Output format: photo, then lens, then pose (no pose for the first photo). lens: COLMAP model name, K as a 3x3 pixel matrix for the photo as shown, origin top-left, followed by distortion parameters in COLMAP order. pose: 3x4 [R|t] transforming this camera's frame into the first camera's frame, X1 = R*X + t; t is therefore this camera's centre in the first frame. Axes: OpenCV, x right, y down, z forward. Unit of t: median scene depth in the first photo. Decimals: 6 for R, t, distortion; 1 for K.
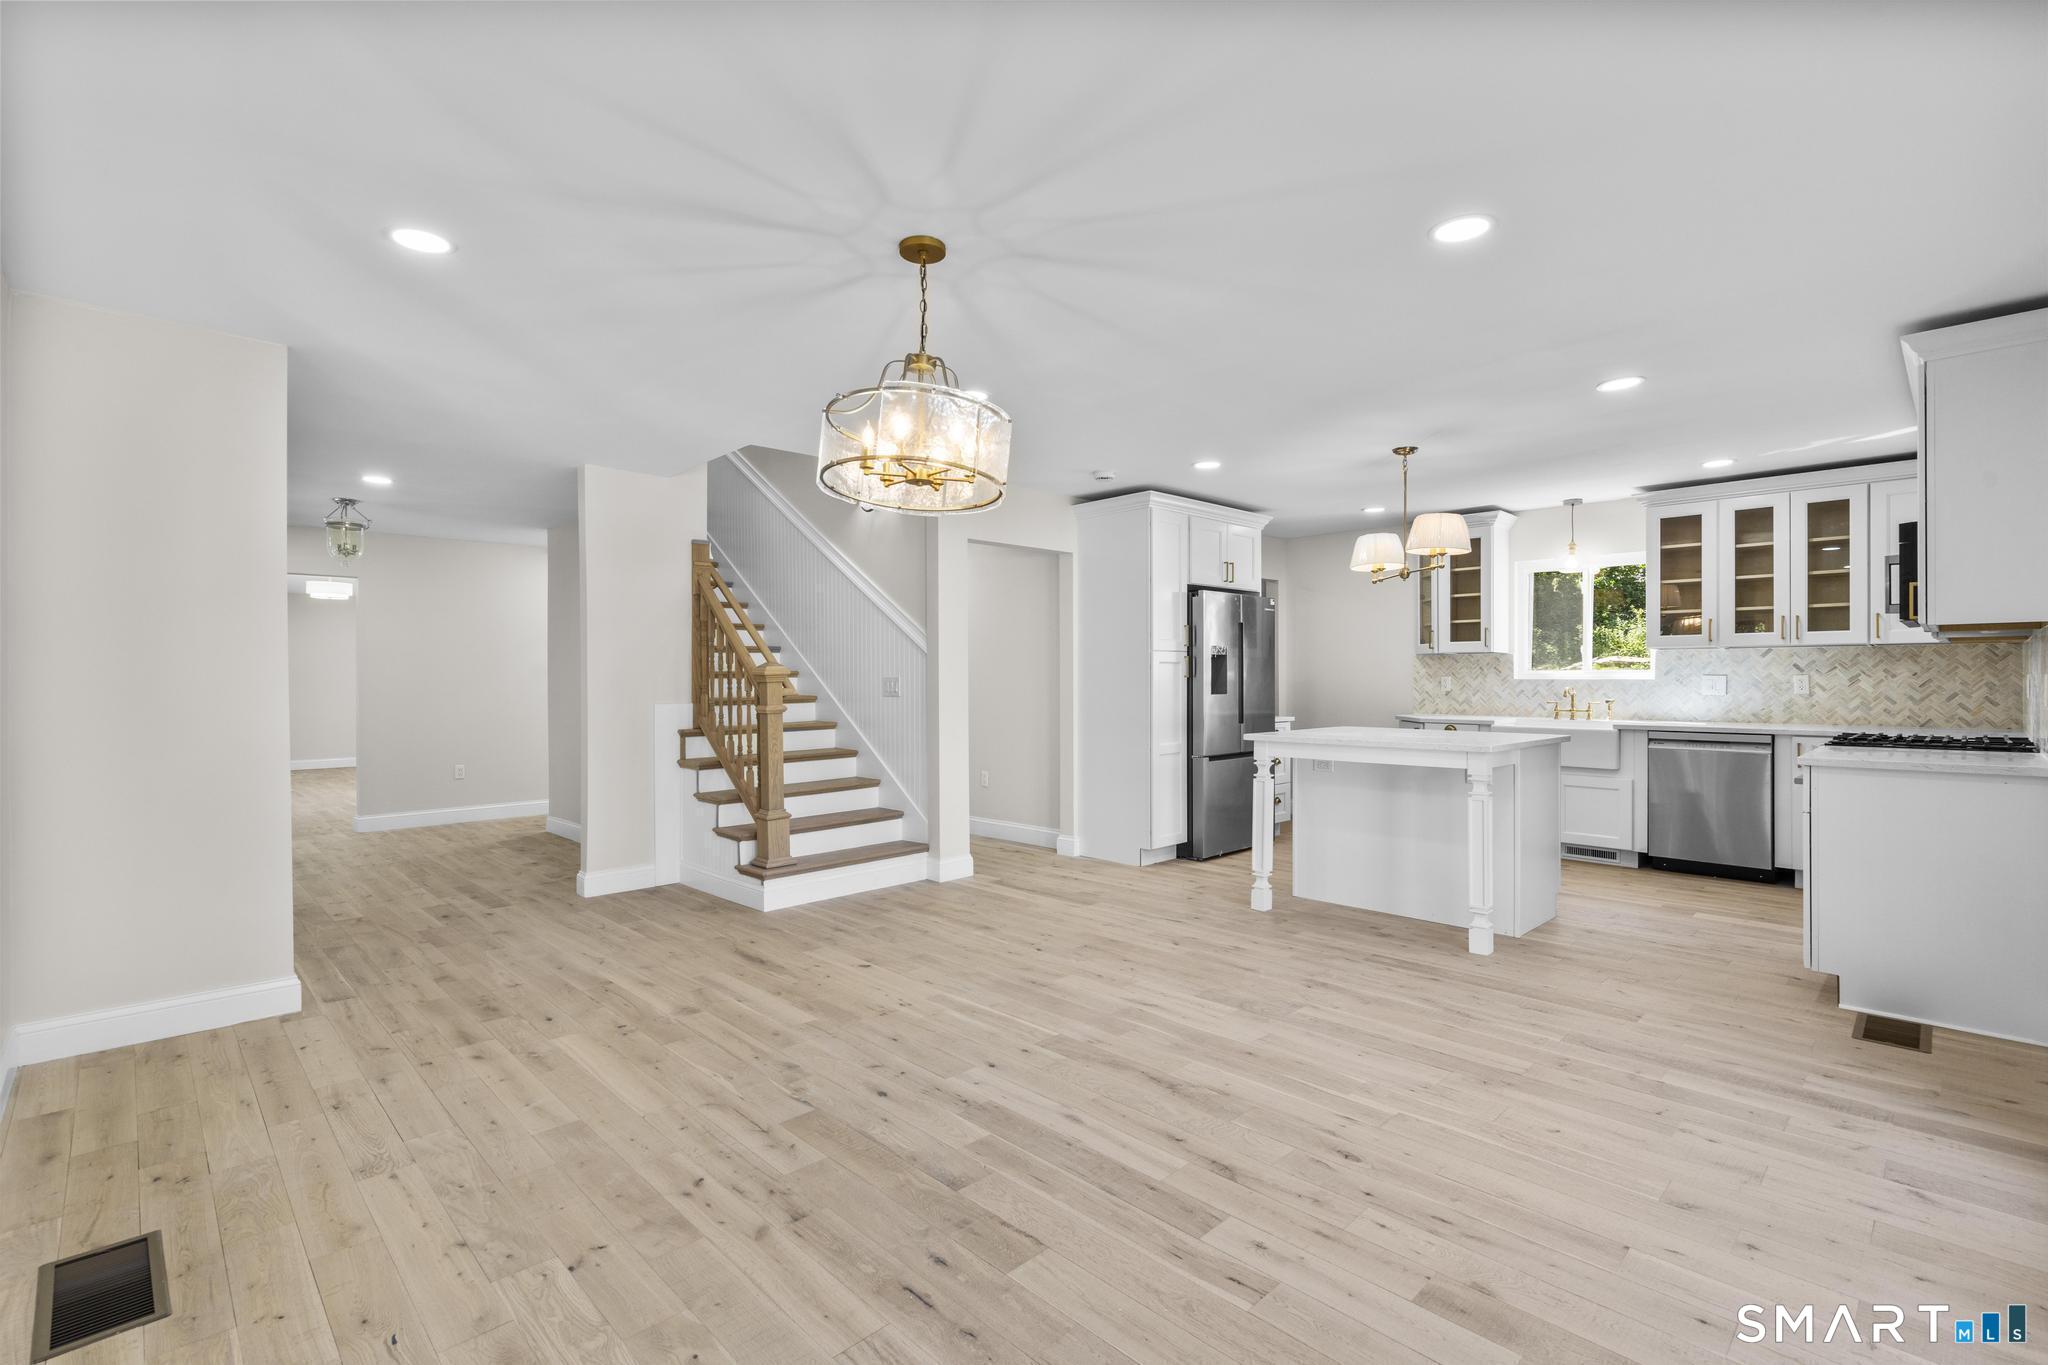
lens RADIAL K [[931.0, 0, 1017.8], [0, 931.0, 678.8], [0, 0, 1]] dist [-0.002045, 0.000198]
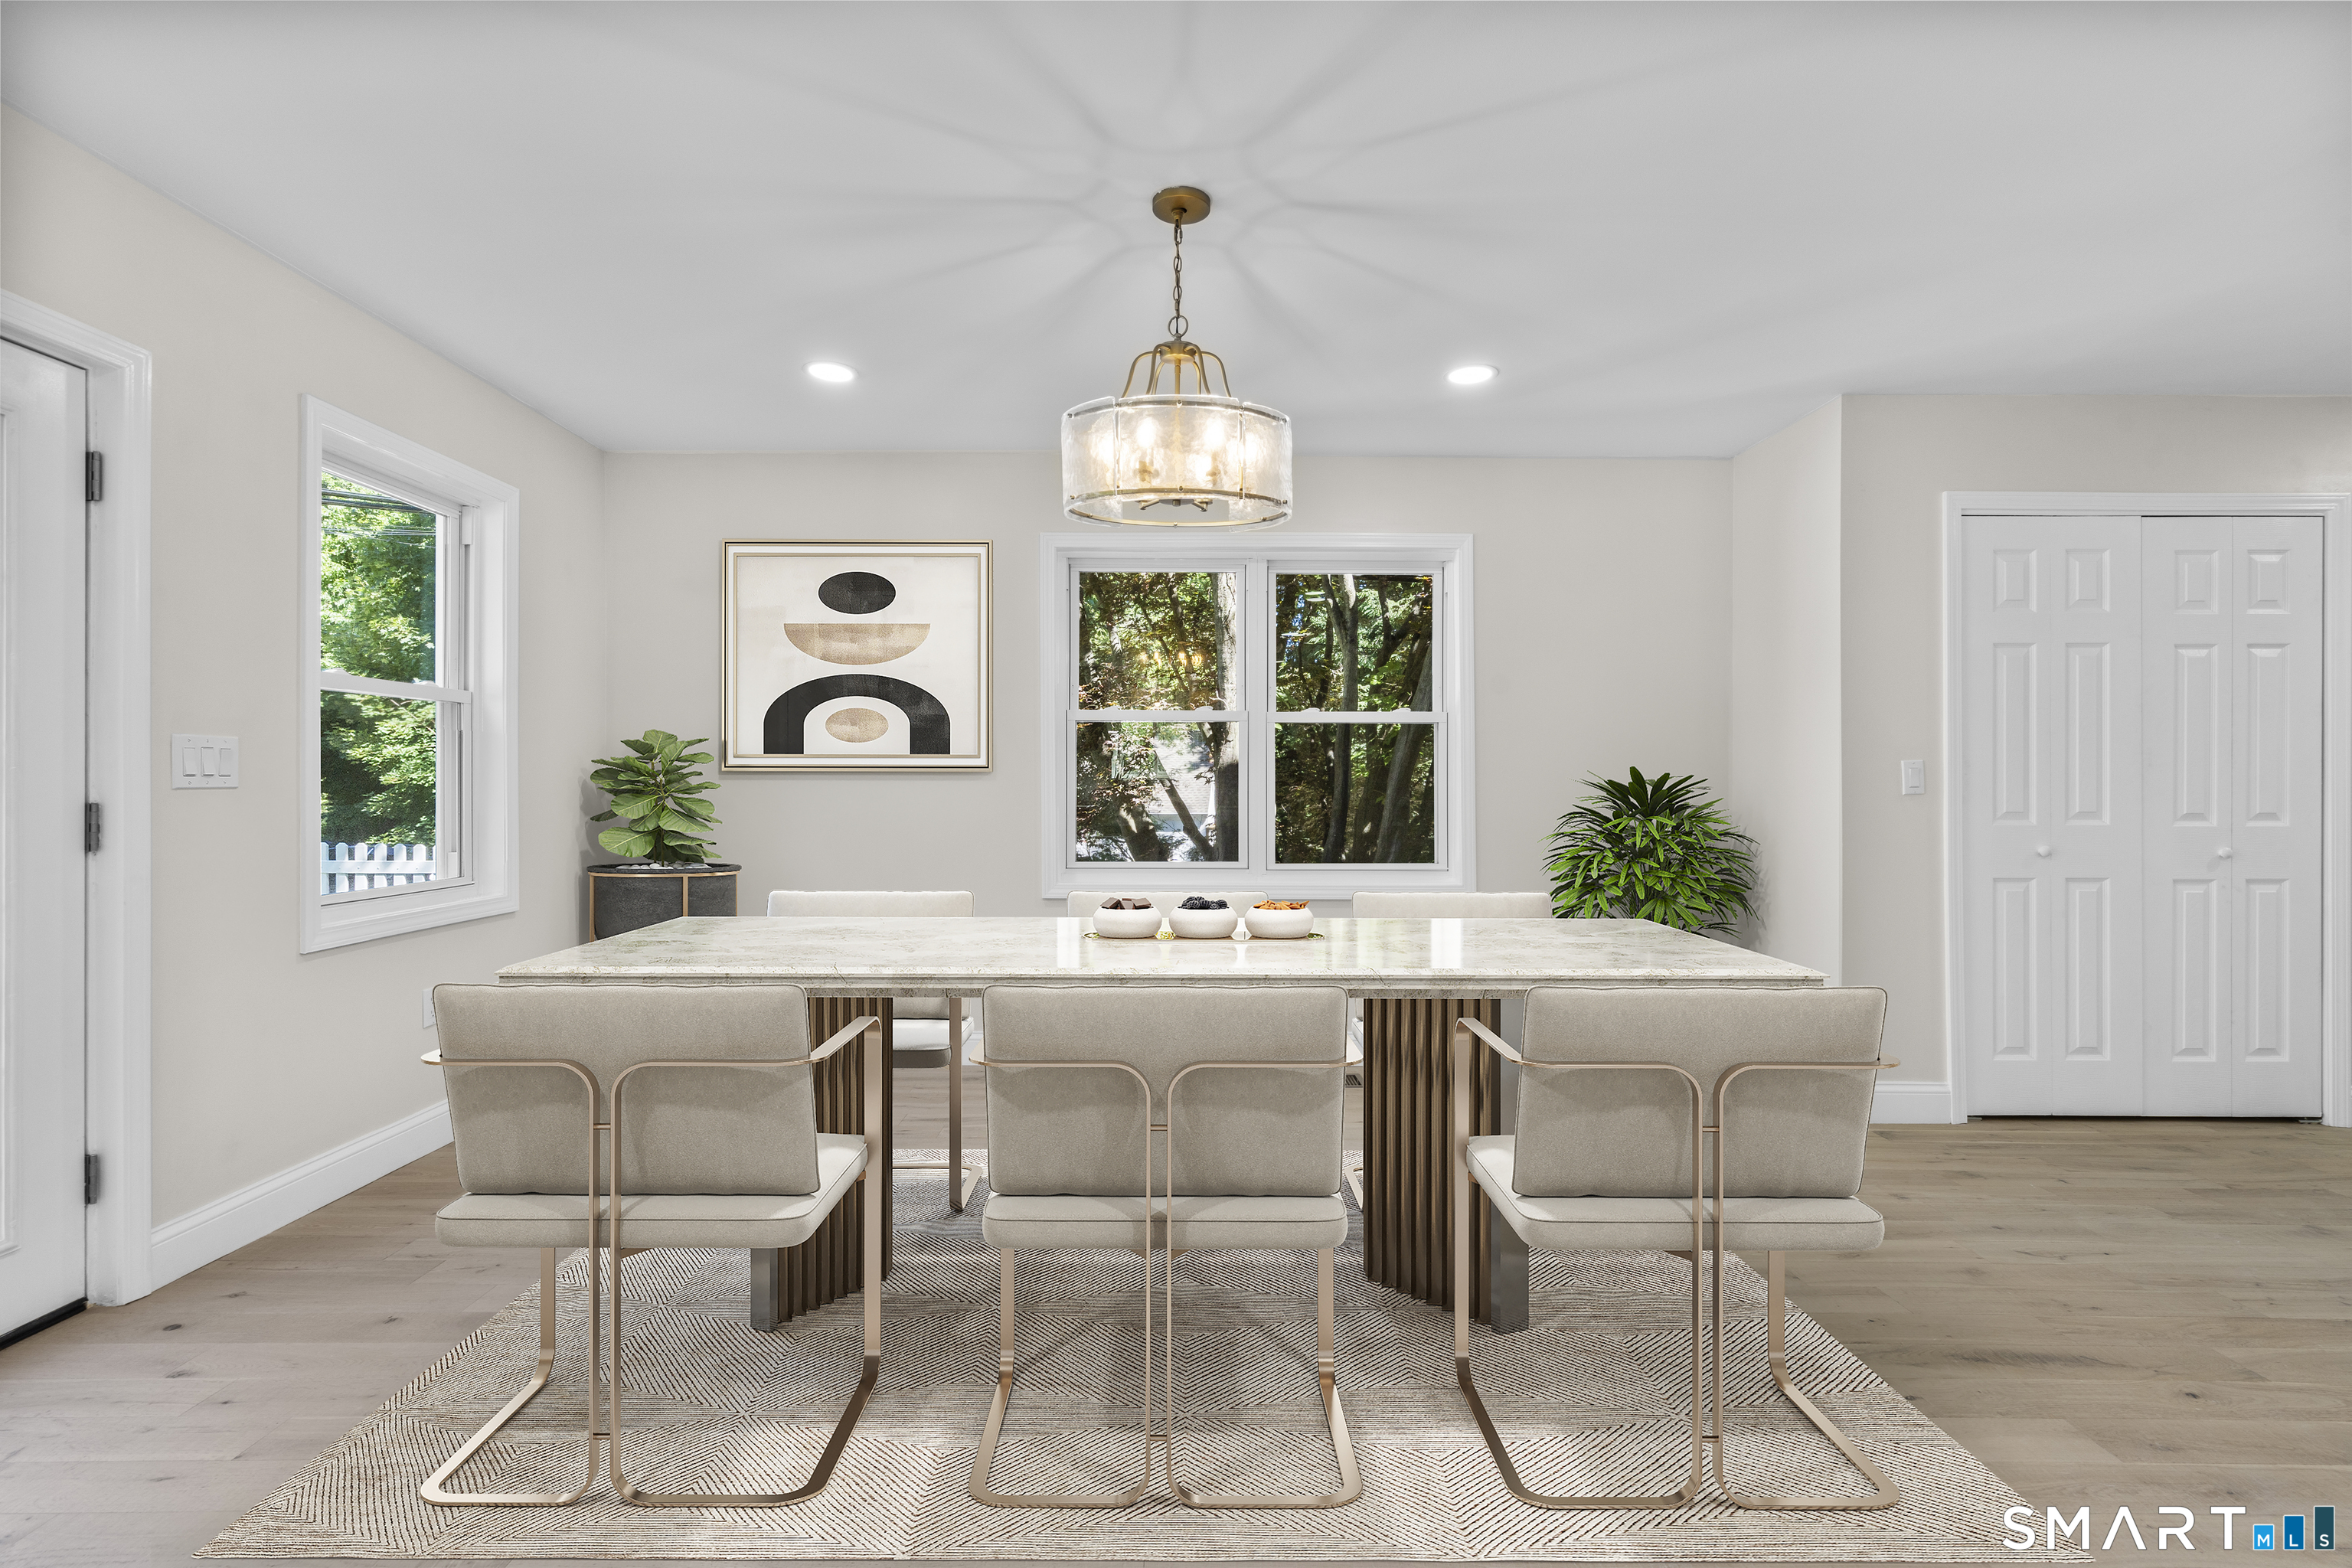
lens RADIAL K [[1088.4, 0, 1173.4], [0, 1088.4, 778.9], [0, 0, 1]] dist [-0.001456, 0.000044]
pose [[-0.692803, -0.000747, -0.721126, 0.318761], [0.000760, 0.999998, -0.001766, 0.017660], [0.721126, -0.001772, -0.692801, 0.912267]]
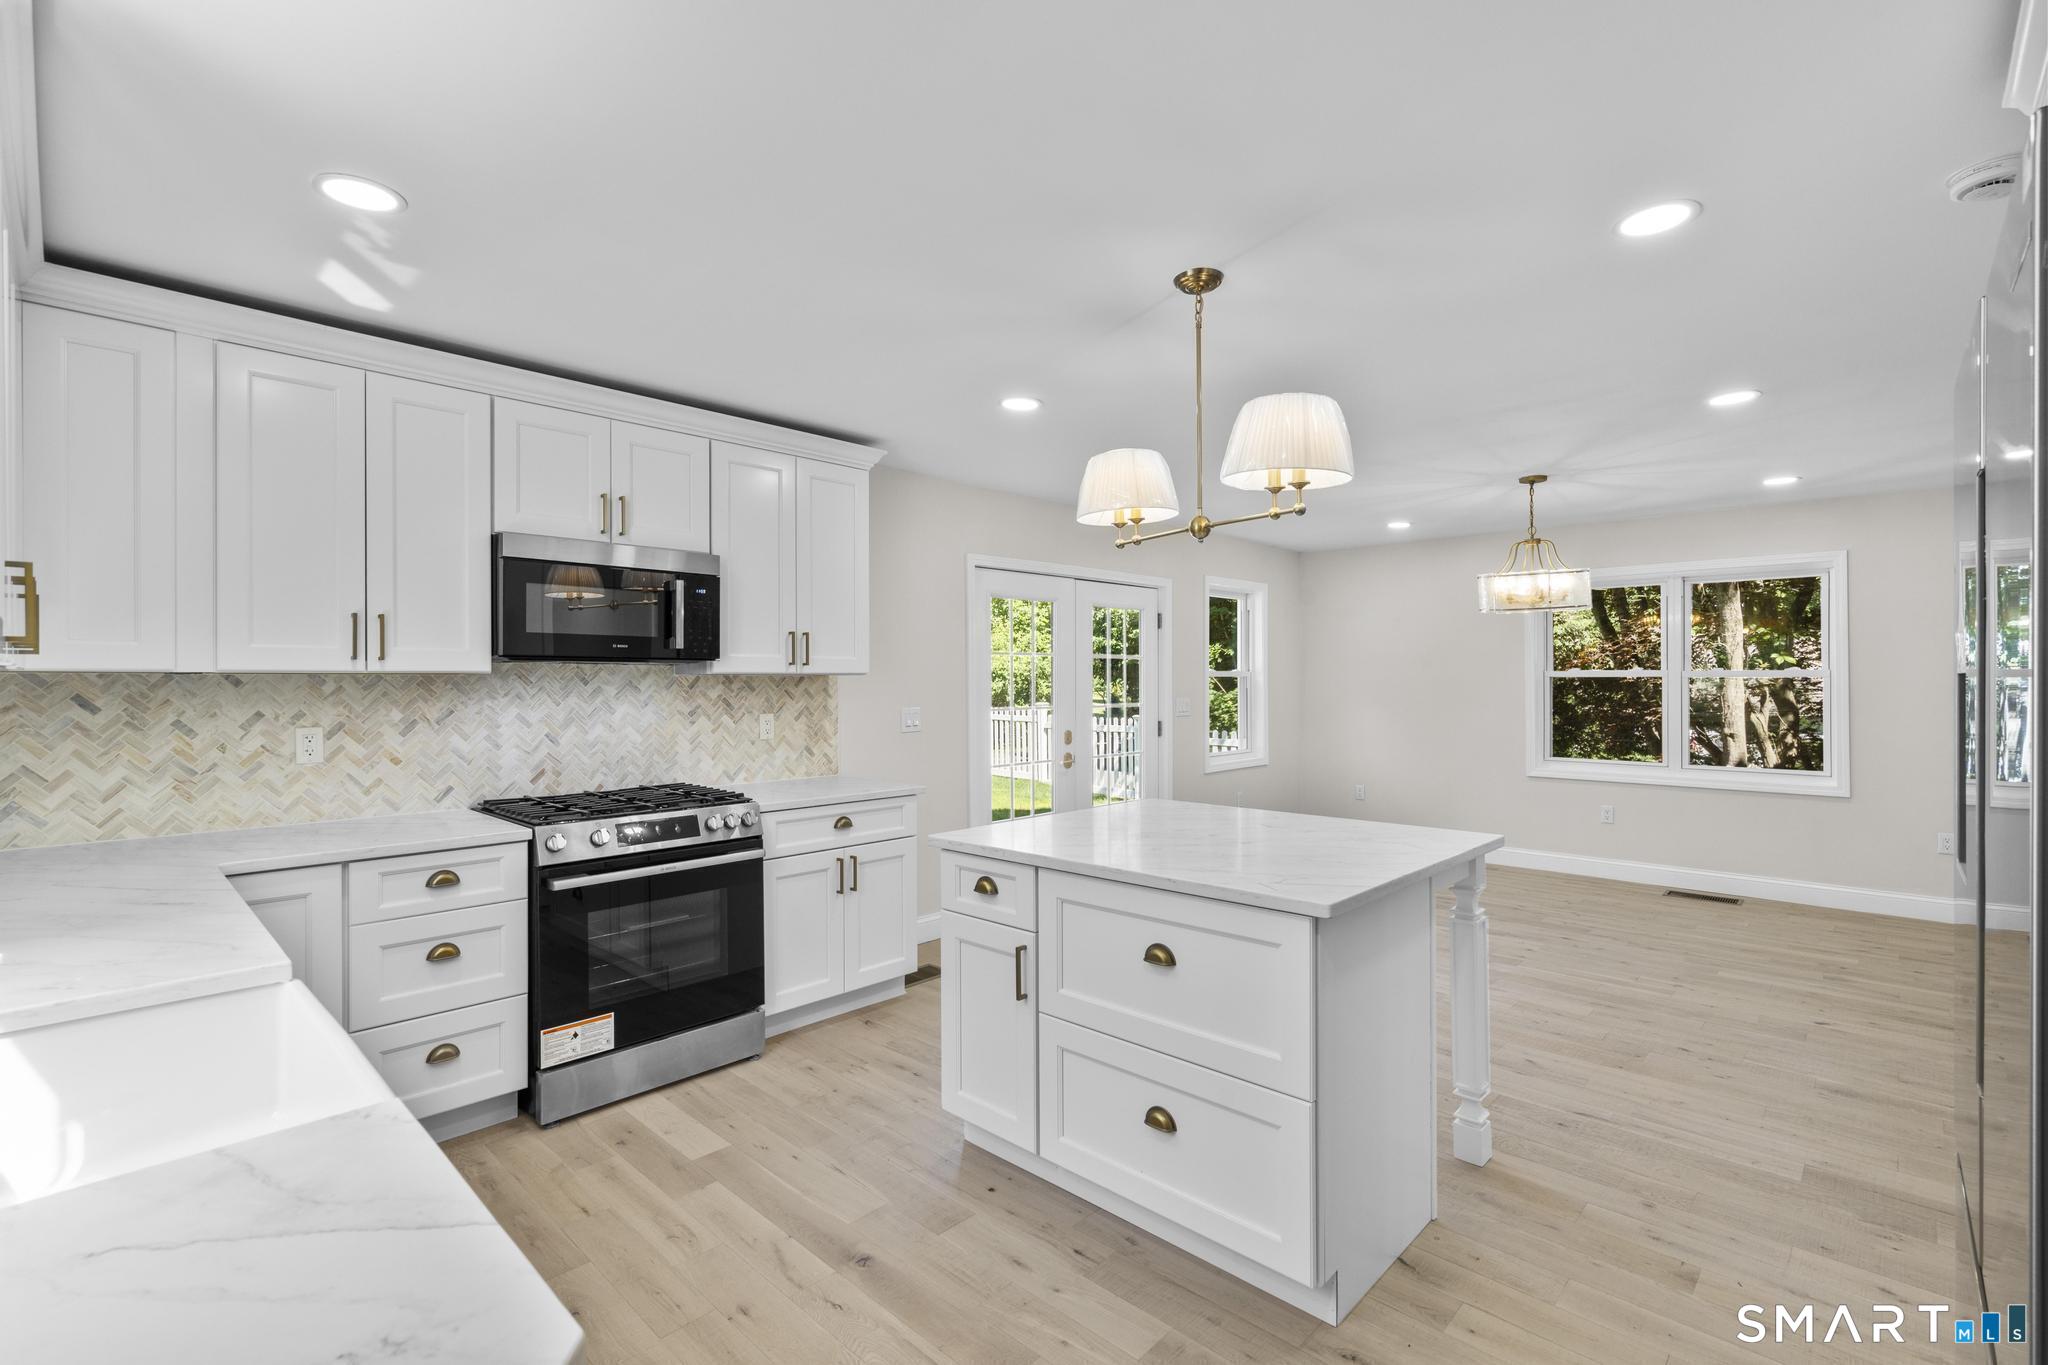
lens RADIAL K [[919.0, 0, 1019.9], [0, 919.0, 682.0], [0, 0, 1]] dist [-0.002289, 0.000002]
pose [[-0.999233, 0.005150, -0.038829, 0.558124], [0.005056, 0.999984, 0.002527, -0.034085], [0.038841, 0.002328, -0.999243, 1.559786]]
